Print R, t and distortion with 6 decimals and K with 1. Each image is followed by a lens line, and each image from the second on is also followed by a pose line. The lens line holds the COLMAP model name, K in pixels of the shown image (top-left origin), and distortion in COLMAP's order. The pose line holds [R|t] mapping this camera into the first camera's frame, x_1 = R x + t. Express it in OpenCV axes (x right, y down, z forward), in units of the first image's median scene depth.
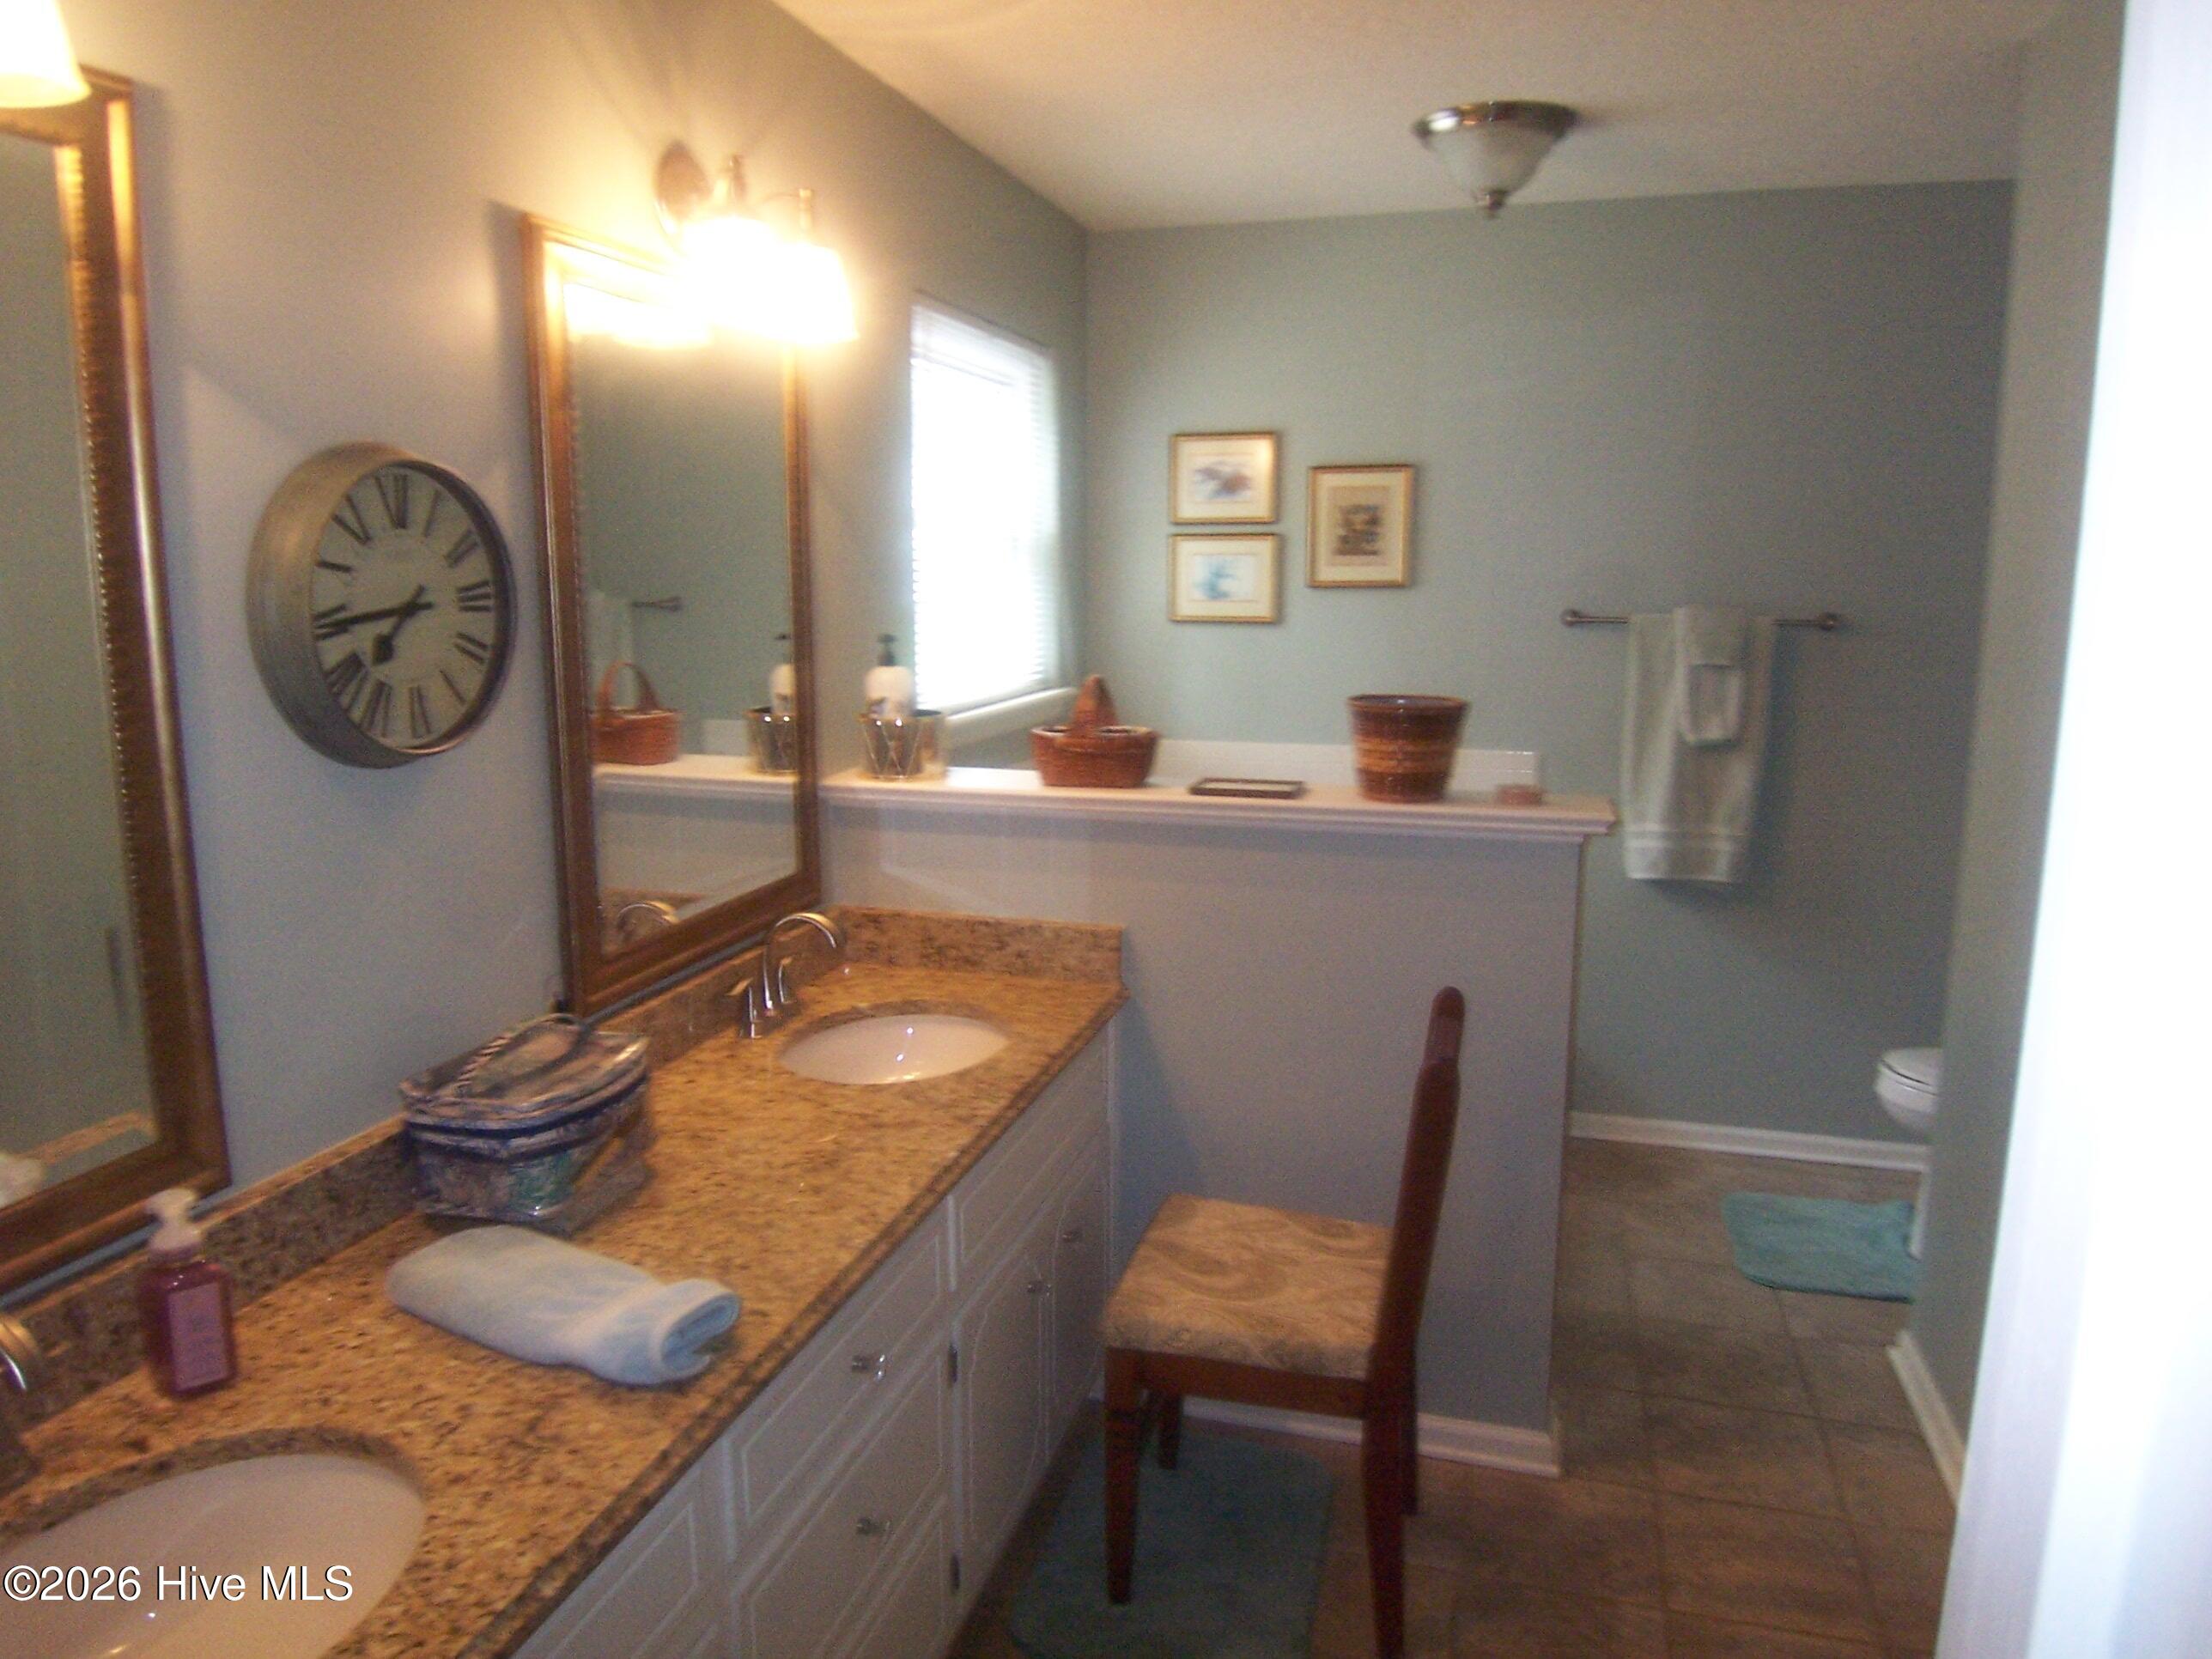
lens RADIAL K [[1529.4, 0, 1091.6], [0, 1529.4, 837.8], [0, 0, 1]] dist [-0.045025, -0.006860]
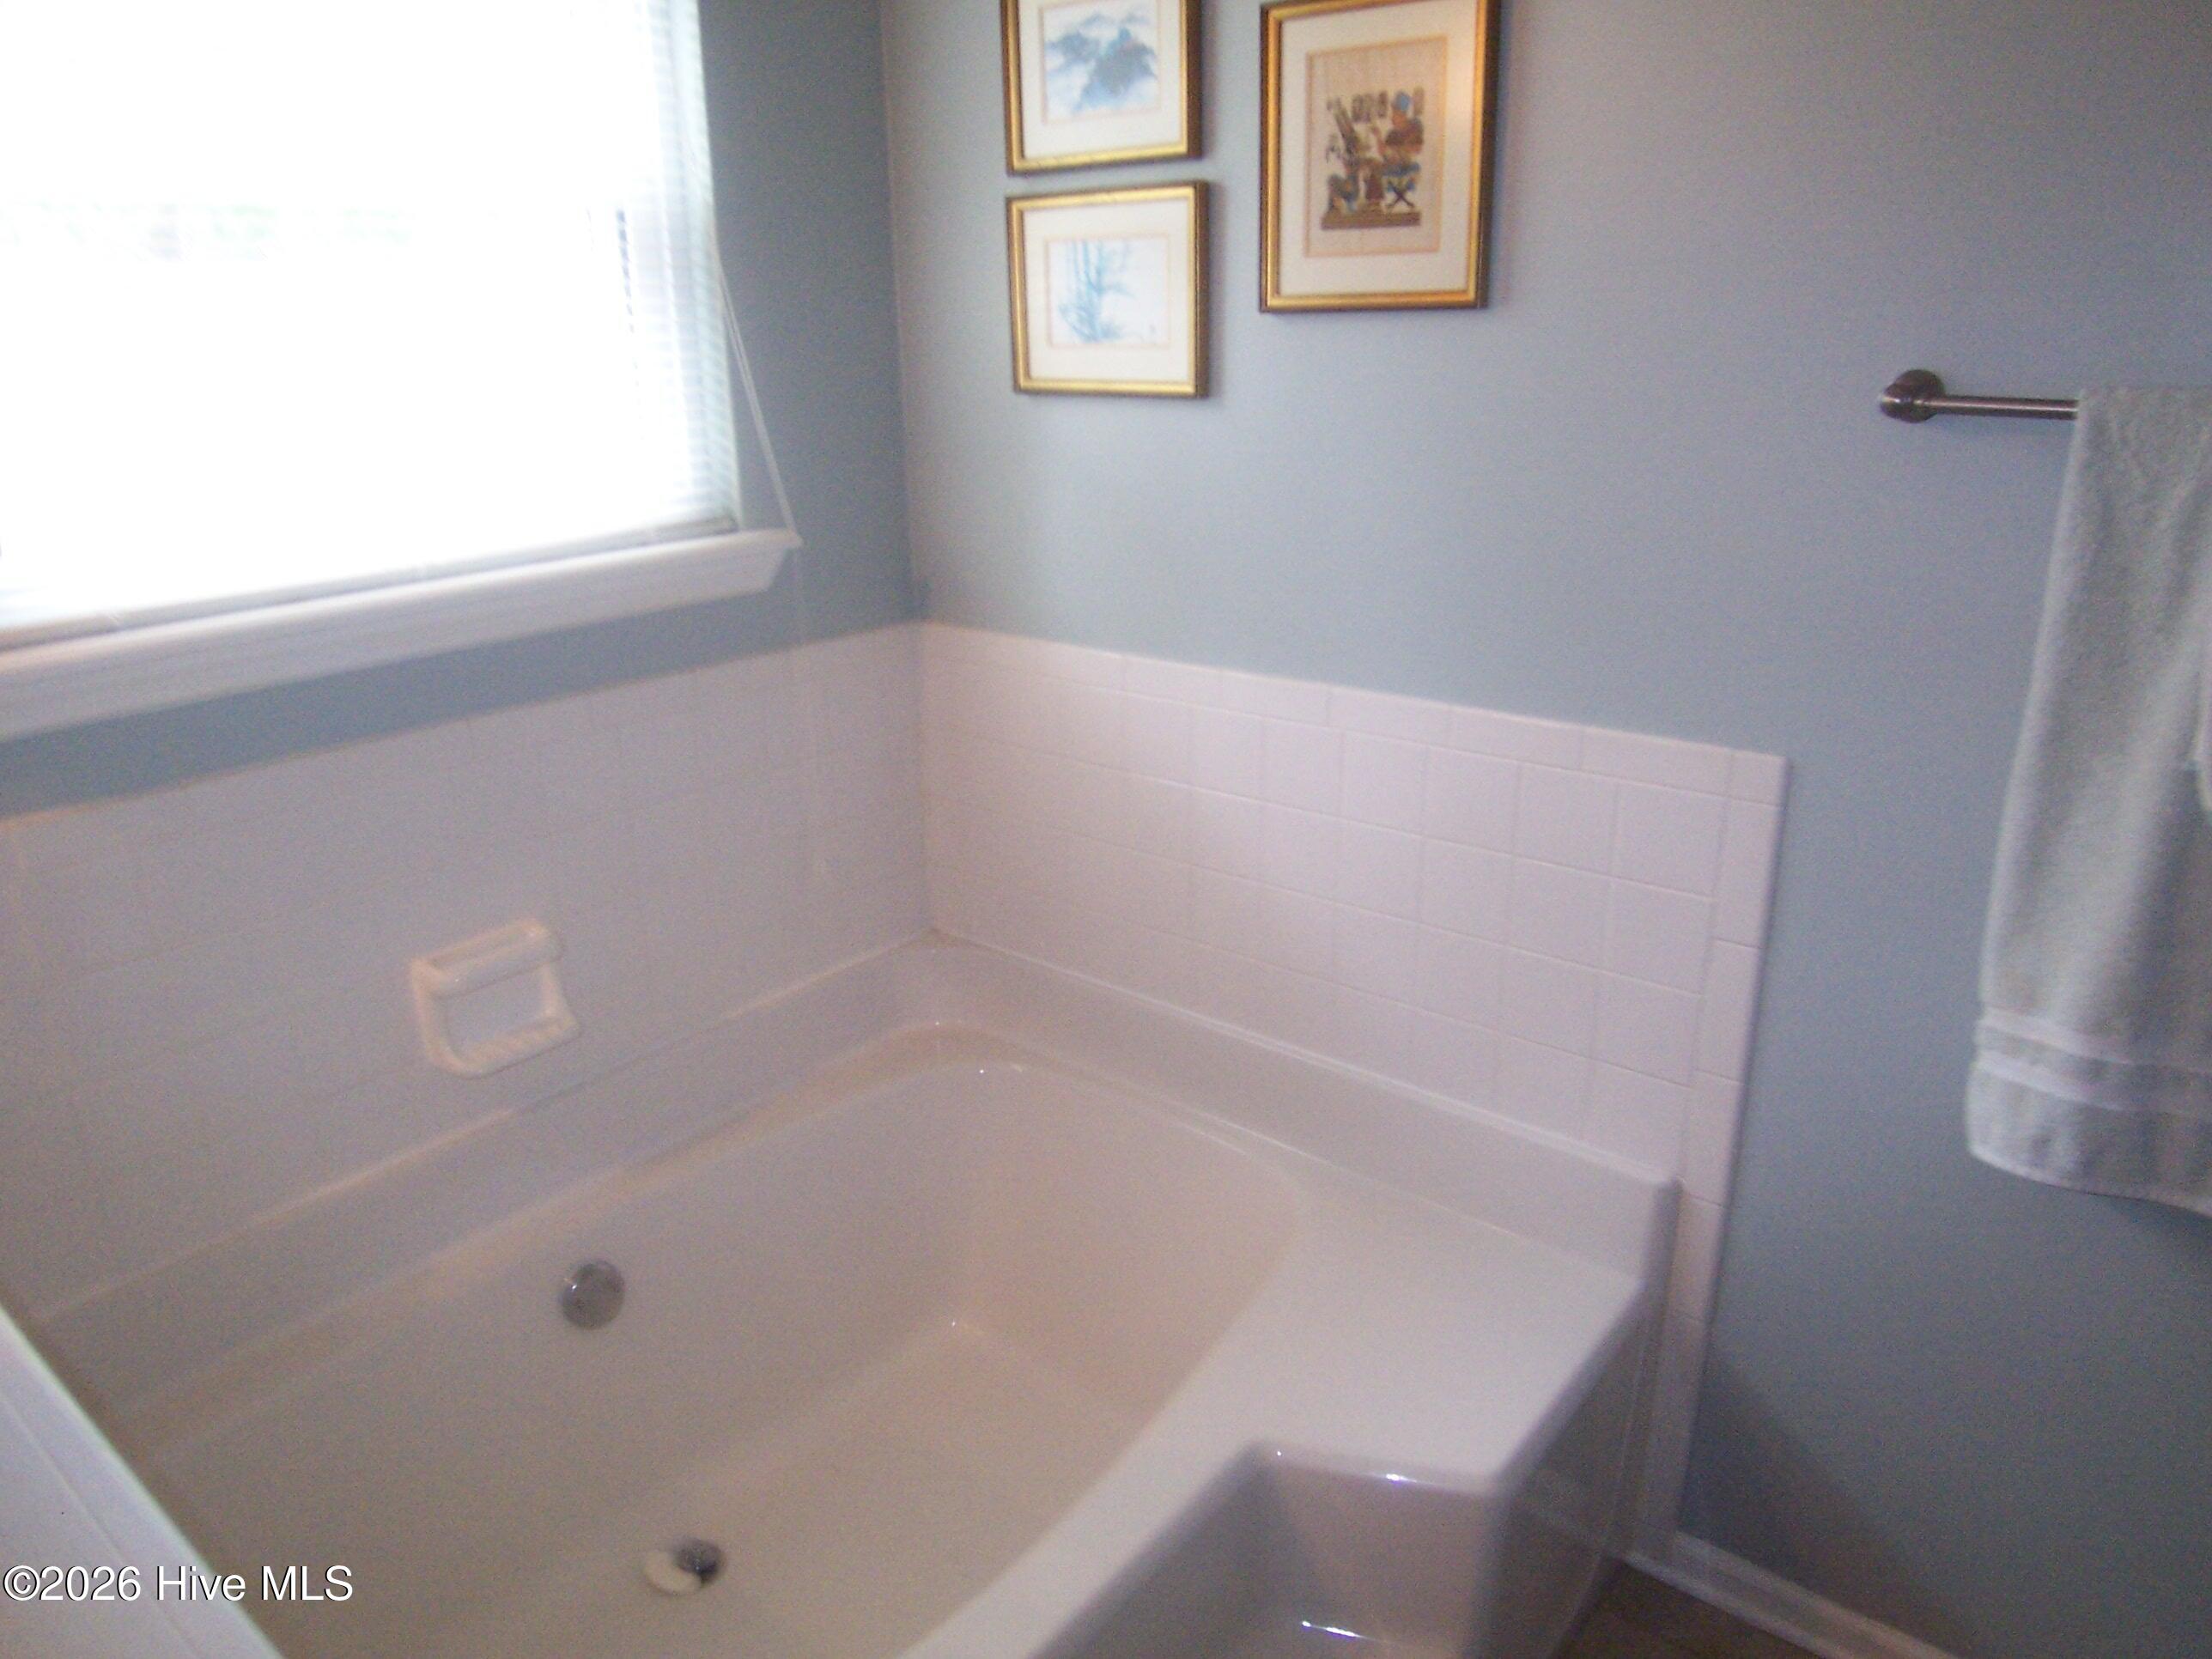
lens RADIAL K [[1529.4, 0, 1091.6], [0, 1529.4, 837.8], [0, 0, 1]] dist [-0.045025, -0.006860]
pose [[0.915980, 0.118581, -0.383301, 0.278714], [-0.055080, 0.983447, 0.172621, -0.091225], [0.397426, -0.137005, 0.907349, 0.582783]]
